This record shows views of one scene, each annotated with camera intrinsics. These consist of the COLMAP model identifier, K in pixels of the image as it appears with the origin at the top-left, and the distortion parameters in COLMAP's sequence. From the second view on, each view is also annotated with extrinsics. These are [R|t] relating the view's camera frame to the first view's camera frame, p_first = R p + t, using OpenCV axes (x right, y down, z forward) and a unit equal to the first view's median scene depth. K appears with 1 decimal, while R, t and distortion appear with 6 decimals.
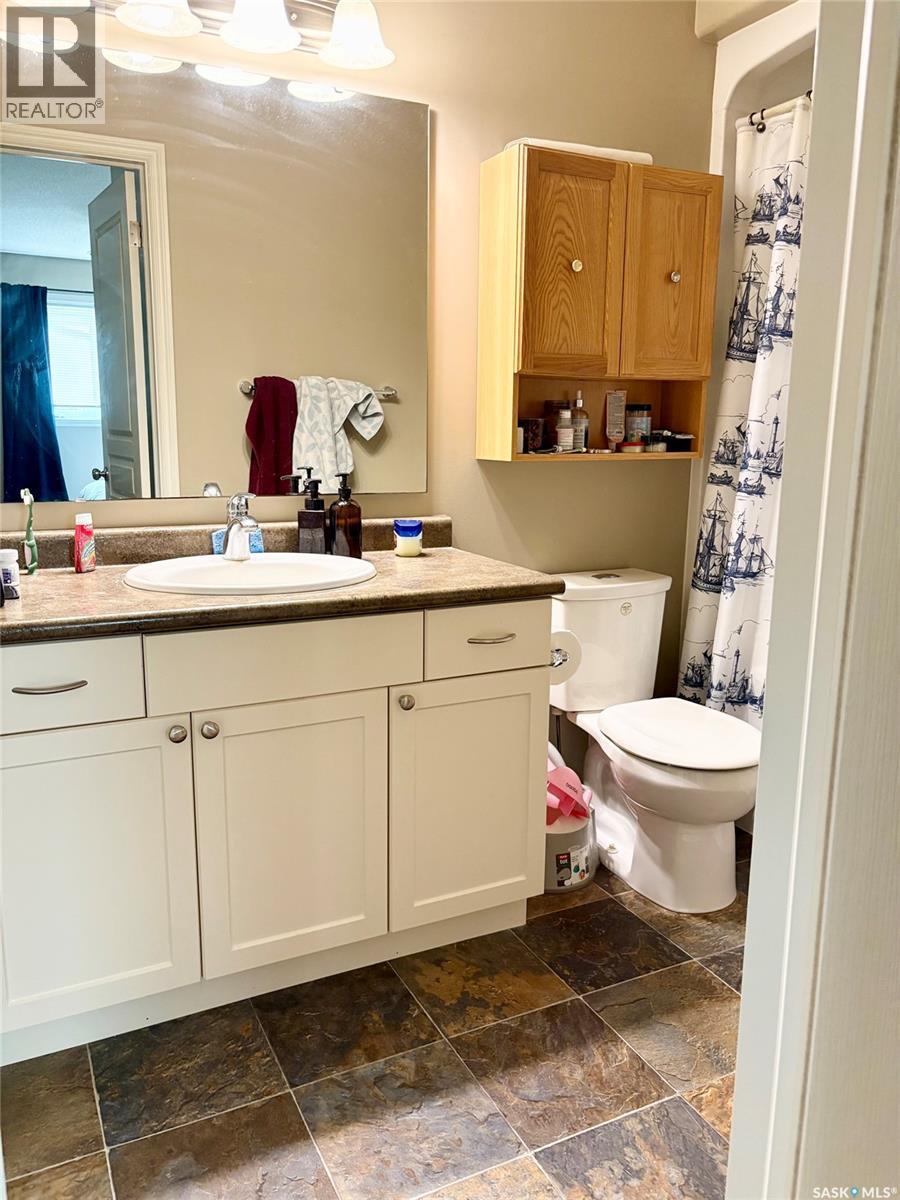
lens RADIAL K [[928.4, 0, 479.2], [0, 928.4, 586.5], [0, 0, 1]] dist [0.053115, -0.045853]
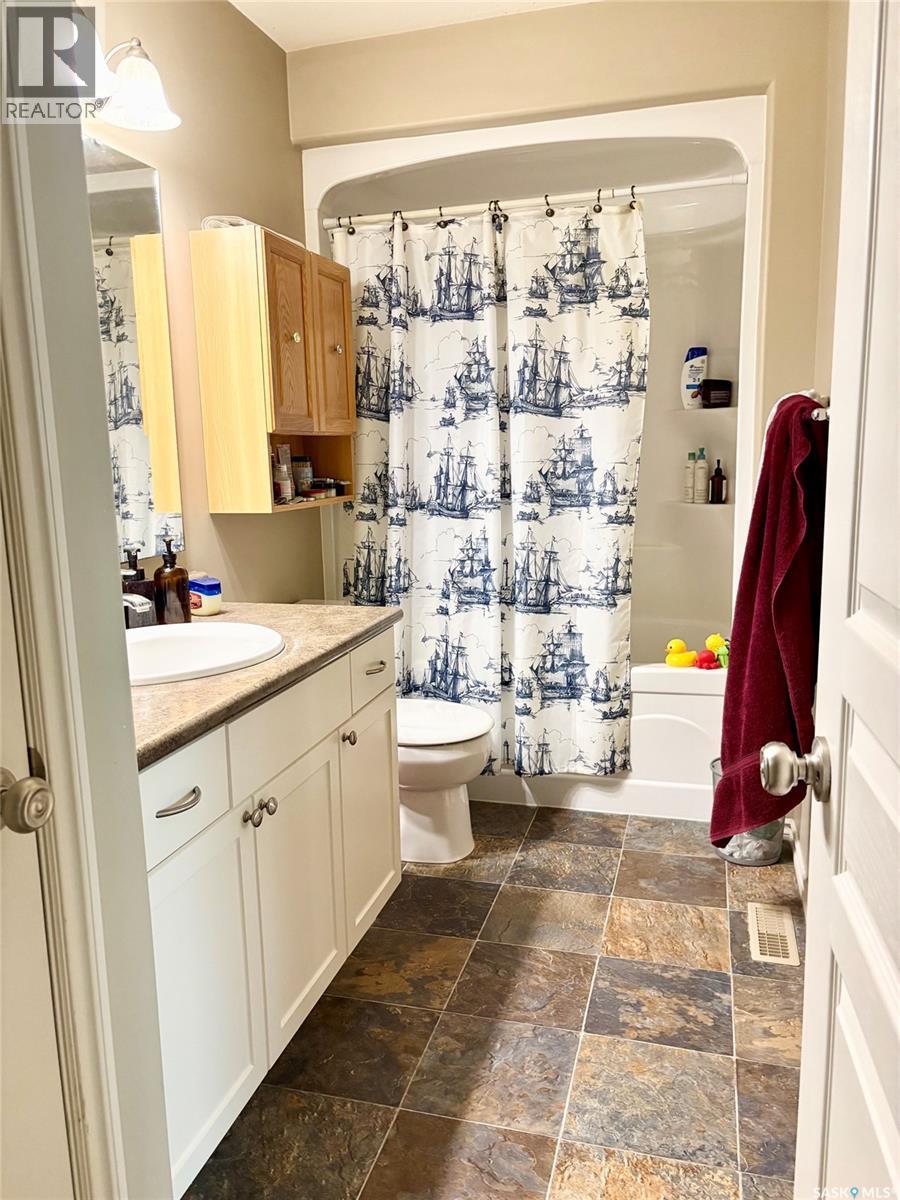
lens RADIAL K [[887.7, 0, 456.9], [0, 887.7, 605.6], [0, 0, 1]] dist [-0.005537, 0.010413]
pose [[0.676487, -0.151933, 0.720612, -0.605983], [0.161609, 0.985264, 0.056019, -0.055779], [-0.718504, 0.078561, 0.691071, 0.160269]]
